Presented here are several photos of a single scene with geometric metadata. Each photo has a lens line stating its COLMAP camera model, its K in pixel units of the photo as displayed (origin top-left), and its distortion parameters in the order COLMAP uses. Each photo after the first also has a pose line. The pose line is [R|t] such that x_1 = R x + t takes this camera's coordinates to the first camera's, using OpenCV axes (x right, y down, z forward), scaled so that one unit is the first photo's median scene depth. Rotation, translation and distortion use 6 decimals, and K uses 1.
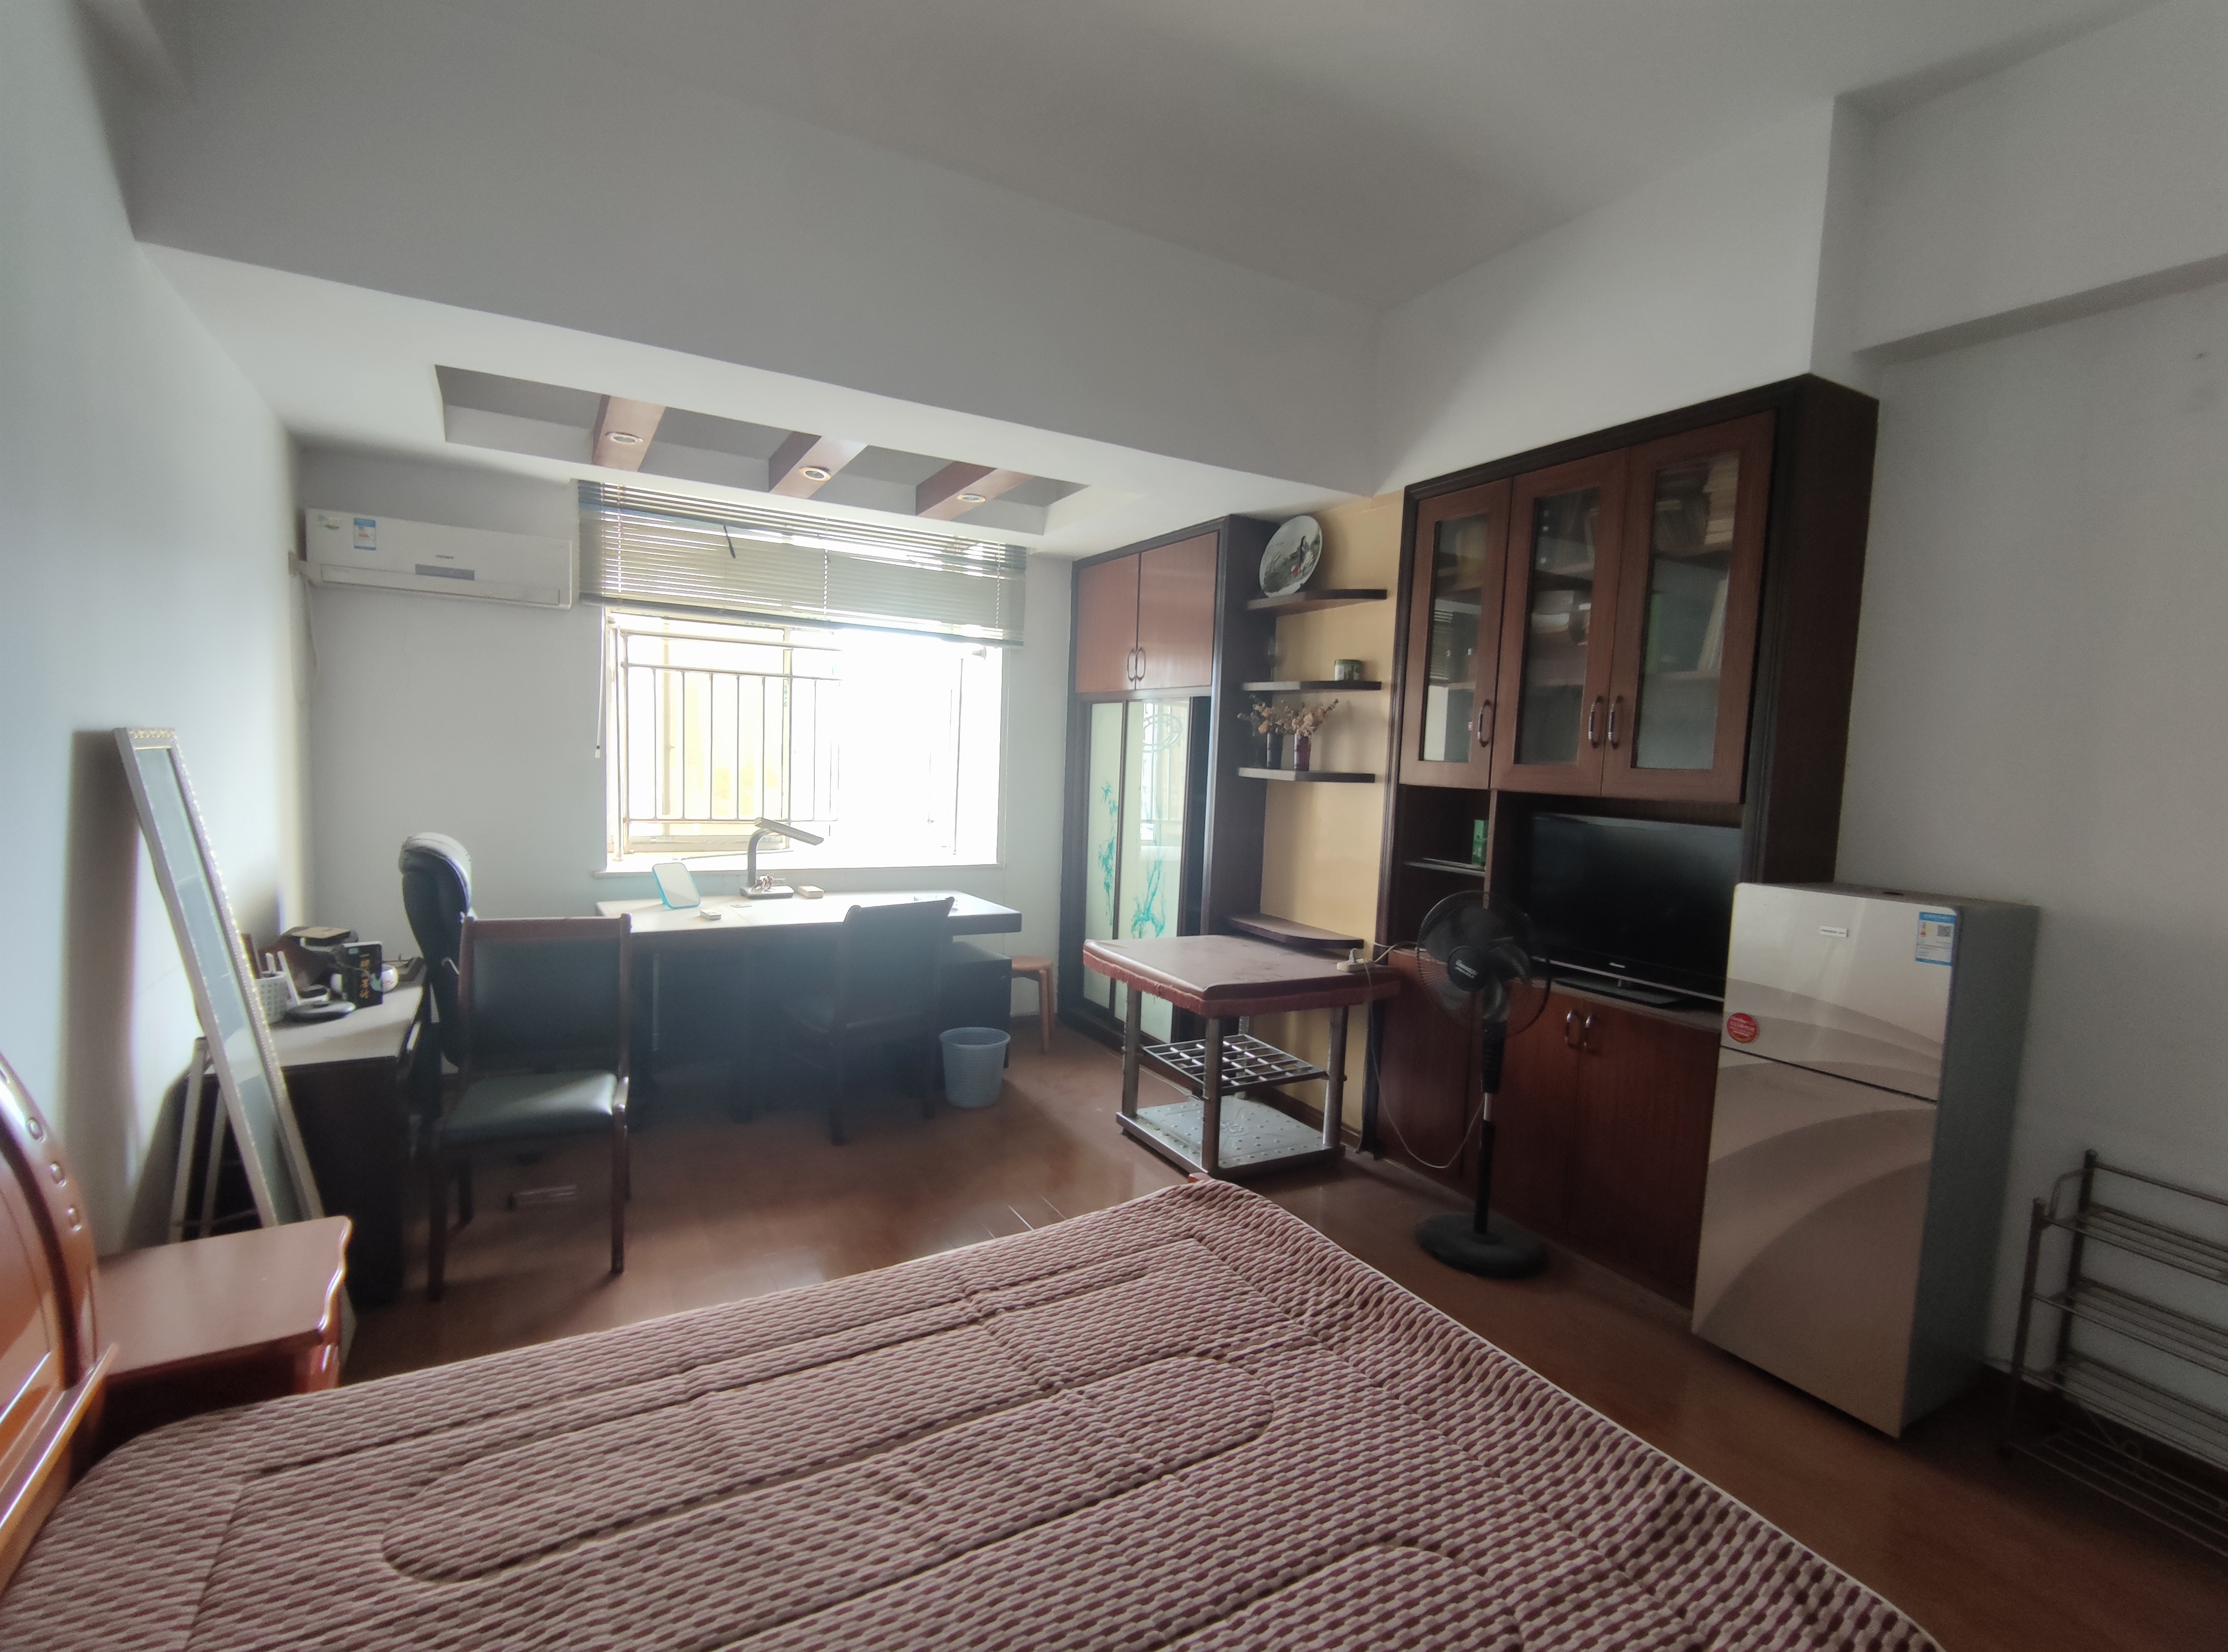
lens RADIAL K [[1022.6, 0, 1102.5], [0, 1022.6, 839.0], [0, 0, 1]] dist [0.007346, -0.008685]
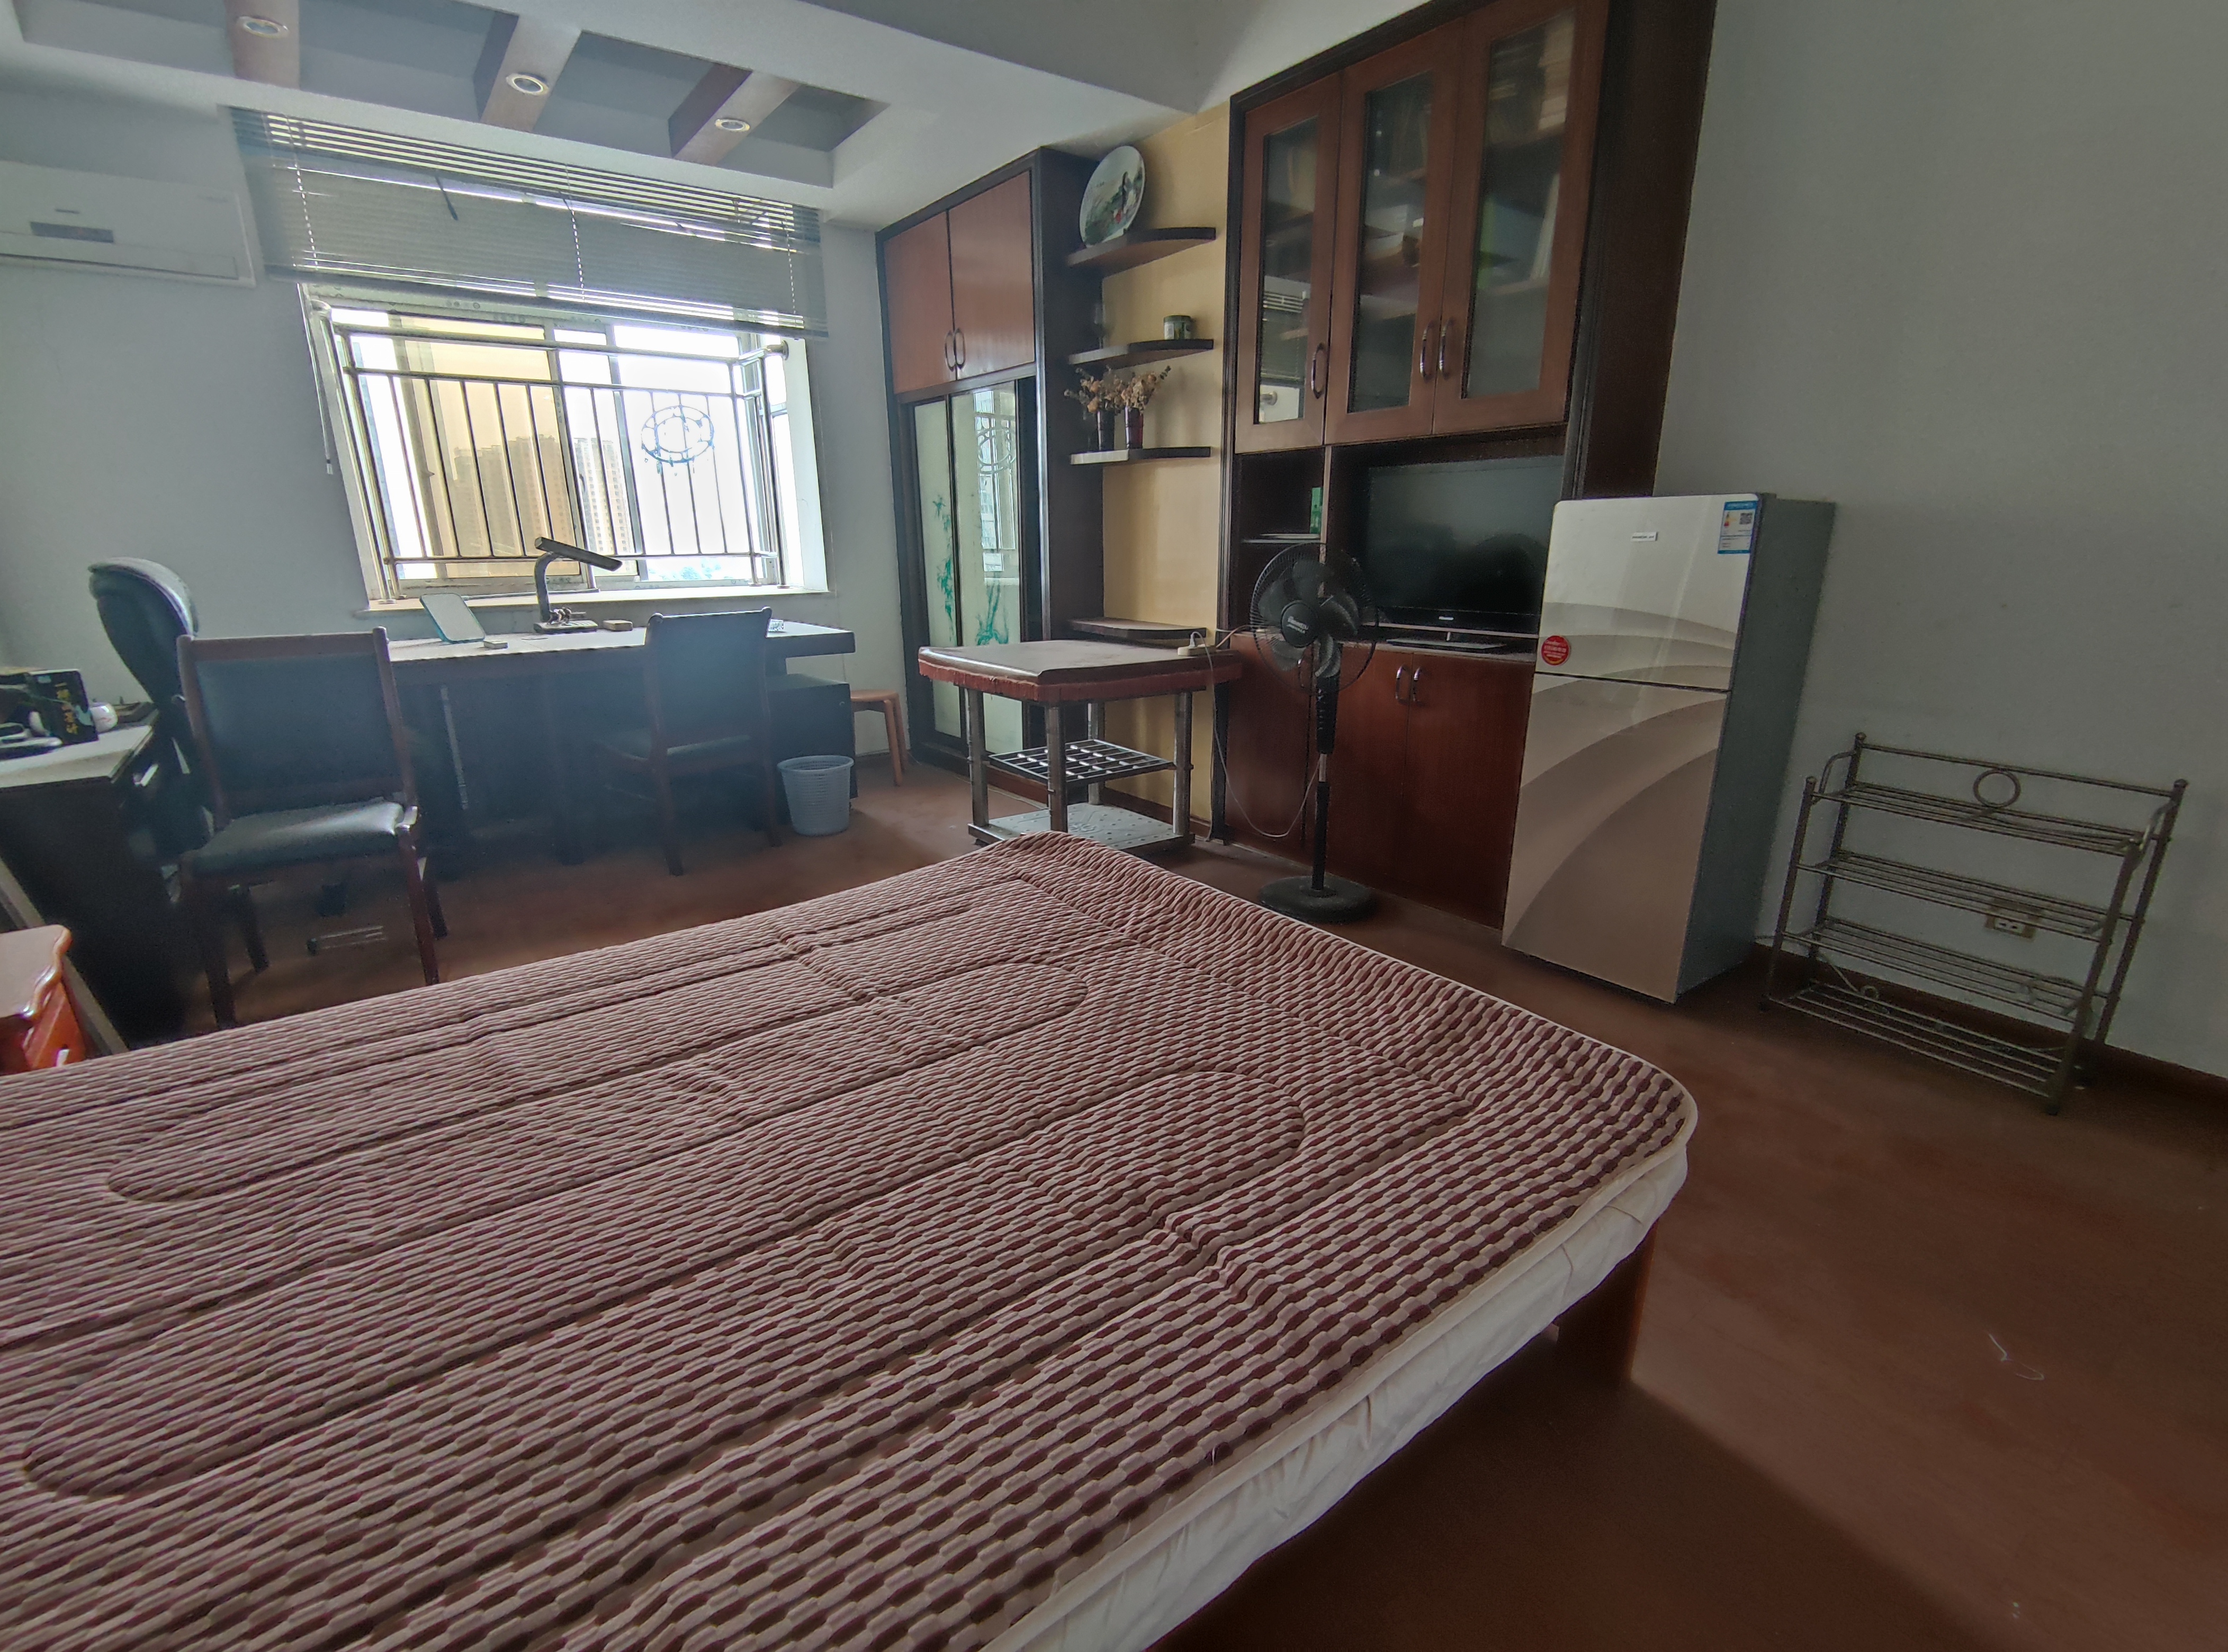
lens RADIAL K [[1022.6, 0, 1104.1], [0, 1022.6, 848.6], [0, 0, 1]] dist [0.007346, -0.008685]
pose [[0.990814, -0.081946, 0.107577, 0.044915], [0.057048, 0.974523, 0.216913, 0.104088], [-0.122611, -0.208784, 0.970245, 0.025121]]
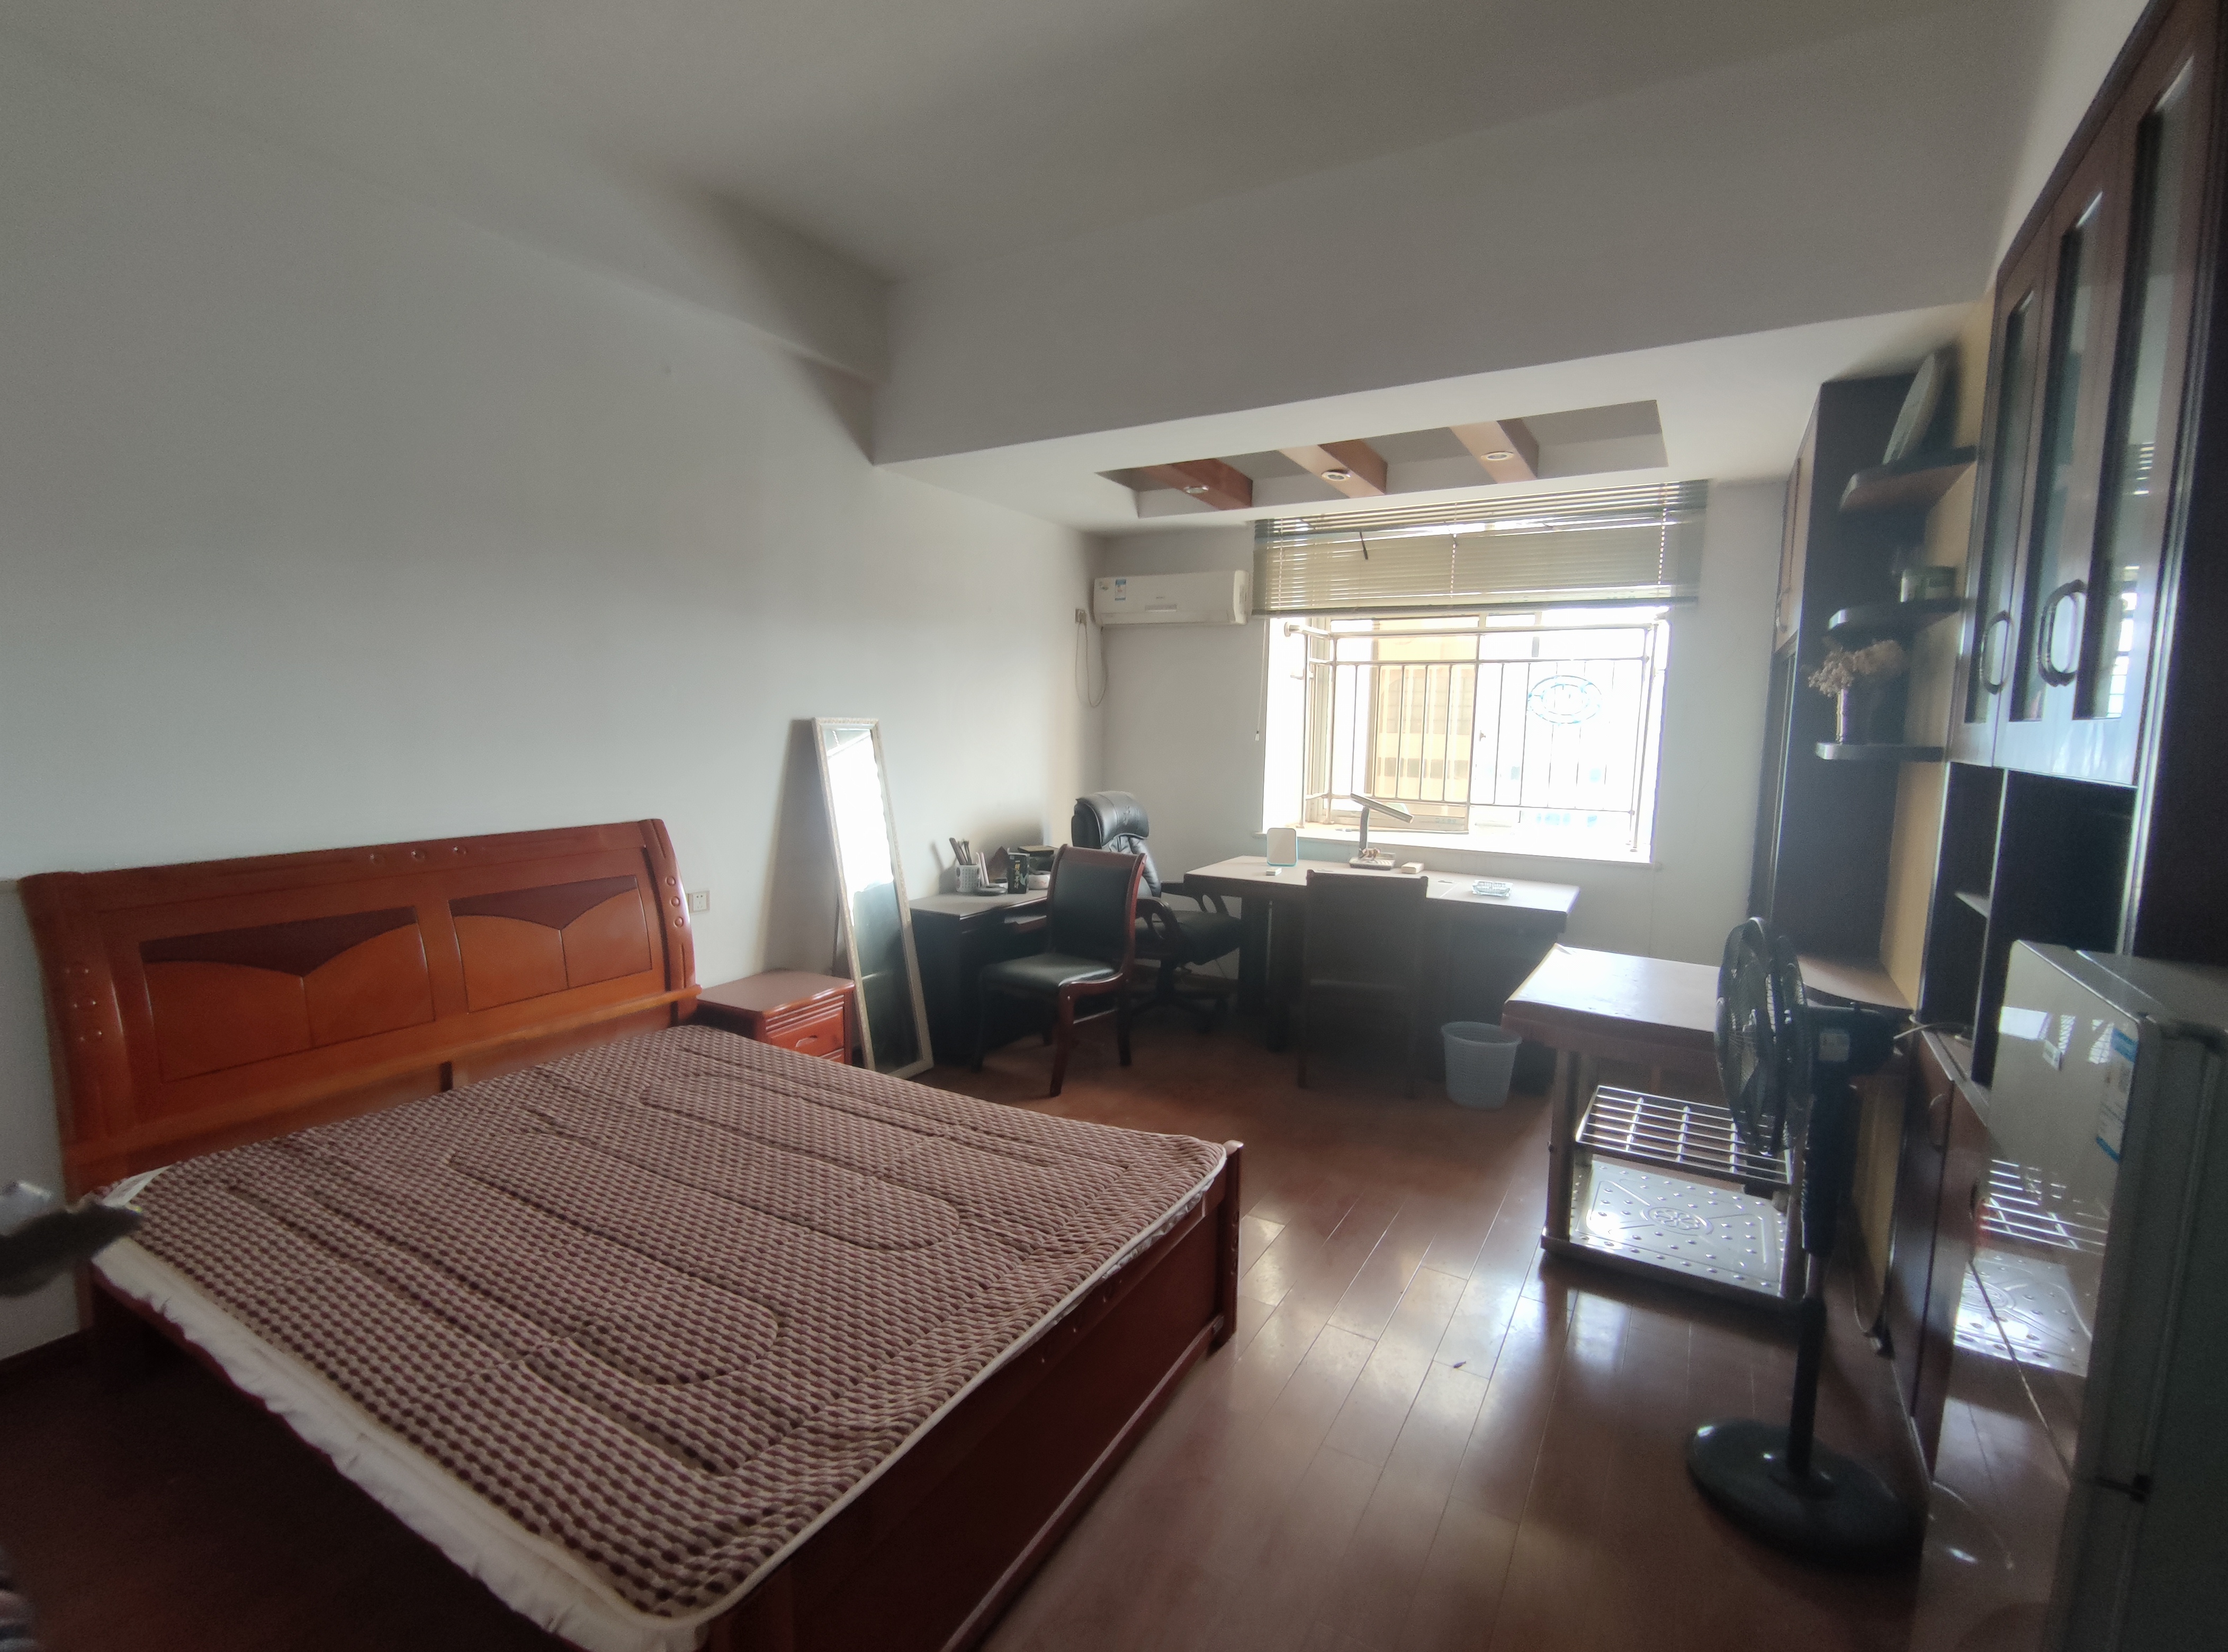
lens RADIAL K [[1022.6, 0, 1097.8], [0, 1022.6, 838.9], [0, 0, 1]] dist [0.007346, -0.008685]
pose [[0.487423, 0.070601, -0.870307, 0.667097], [-0.074578, 0.996450, 0.039065, 0.007041], [0.869975, 0.045865, 0.490957, 0.300773]]
